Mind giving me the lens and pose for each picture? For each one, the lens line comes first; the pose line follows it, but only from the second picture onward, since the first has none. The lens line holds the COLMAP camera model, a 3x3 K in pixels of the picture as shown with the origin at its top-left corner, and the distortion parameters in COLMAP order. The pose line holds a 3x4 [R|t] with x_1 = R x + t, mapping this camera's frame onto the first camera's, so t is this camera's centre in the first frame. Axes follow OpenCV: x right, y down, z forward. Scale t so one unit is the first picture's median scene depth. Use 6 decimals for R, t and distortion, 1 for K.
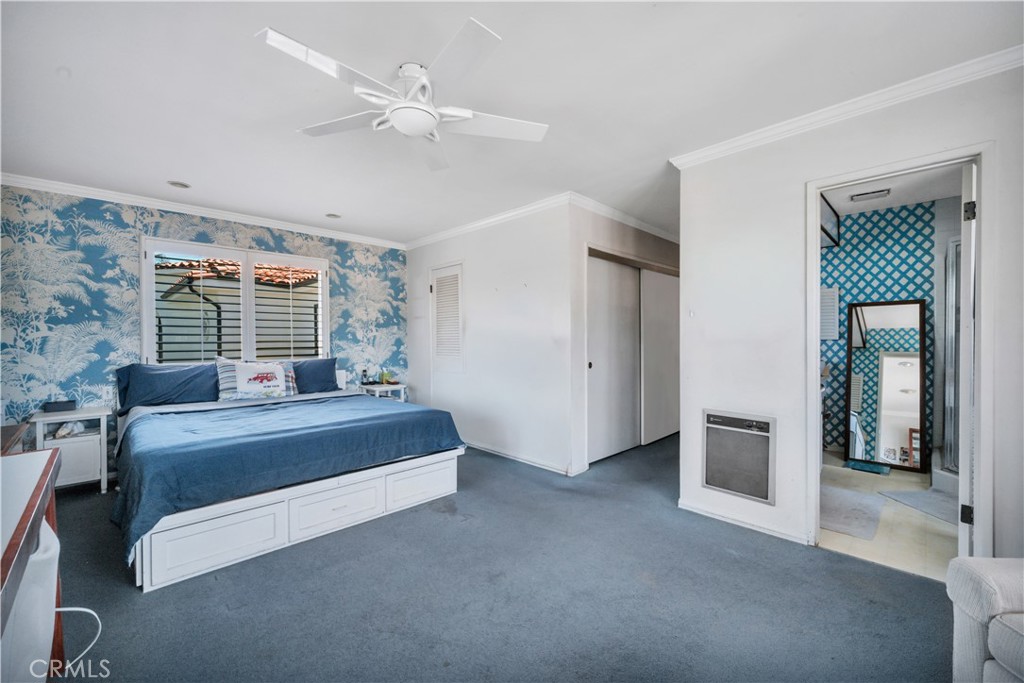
lens RADIAL K [[411.0, 0, 512.9], [0, 411.0, 341.7], [0, 0, 1]] dist [-0.000532, 0.000312]
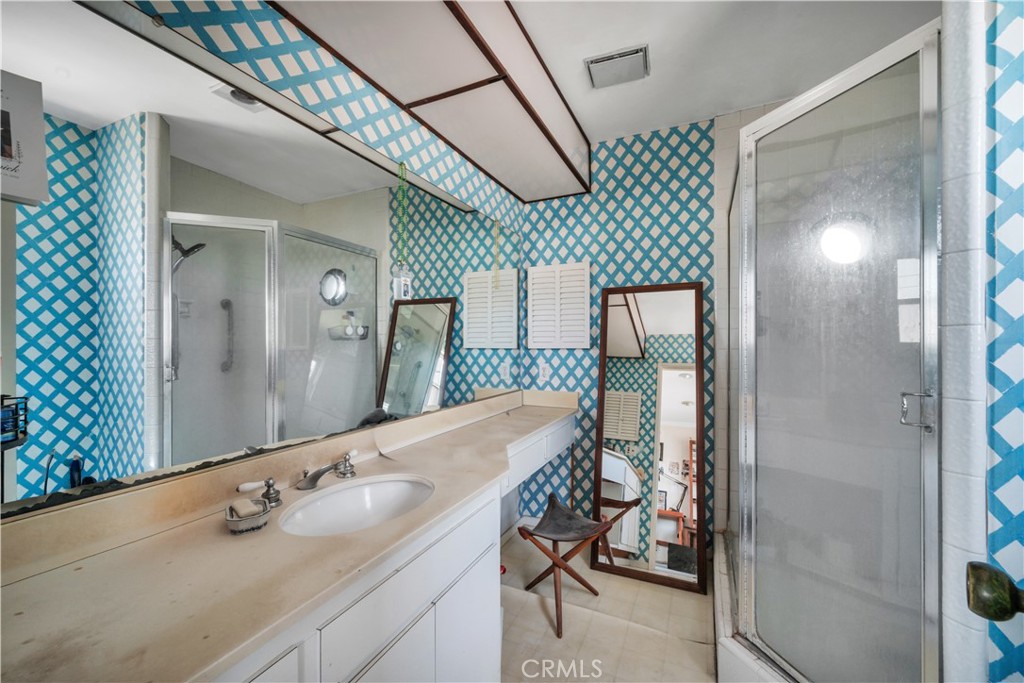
lens RADIAL K [[411.0, 0, 509.1], [0, 411.0, 342.0], [0, 0, 1]] dist [-0.000532, 0.000312]
pose [[0.939321, 0.007253, 0.342962, 0.473124], [-0.001480, 0.999853, -0.017090, -0.004133], [-0.343036, 0.015545, 0.939194, 0.474723]]
